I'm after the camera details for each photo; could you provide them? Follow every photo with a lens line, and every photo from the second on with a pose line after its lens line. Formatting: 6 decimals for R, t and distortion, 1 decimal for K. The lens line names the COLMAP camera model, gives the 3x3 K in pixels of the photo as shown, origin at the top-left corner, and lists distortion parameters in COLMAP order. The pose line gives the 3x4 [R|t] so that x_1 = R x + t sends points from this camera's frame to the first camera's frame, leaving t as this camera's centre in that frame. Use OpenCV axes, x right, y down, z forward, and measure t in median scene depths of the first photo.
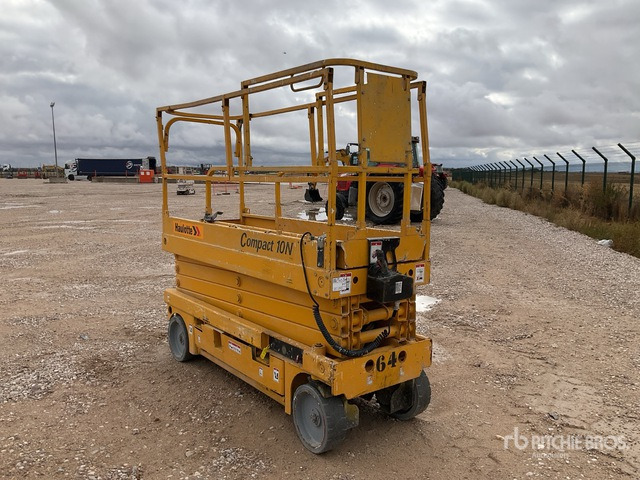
lens RADIAL K [[541.1, 0, 320.0], [0, 541.1, 240.0], [0, 0, 1]] dist [0.011494, 0.001189]
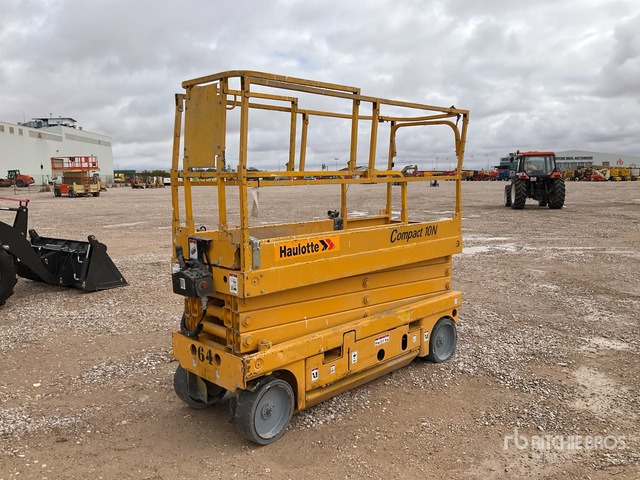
lens RADIAL K [[541.1, 0, 320.0], [0, 541.1, 240.0], [0, 0, 1]] dist [0.011494, 0.001189]
pose [[0.152635, 0.111496, -0.981973, 1.166660], [-0.112556, 0.989112, 0.094811, -0.124474], [0.981852, 0.096055, 0.163522, 1.016444]]
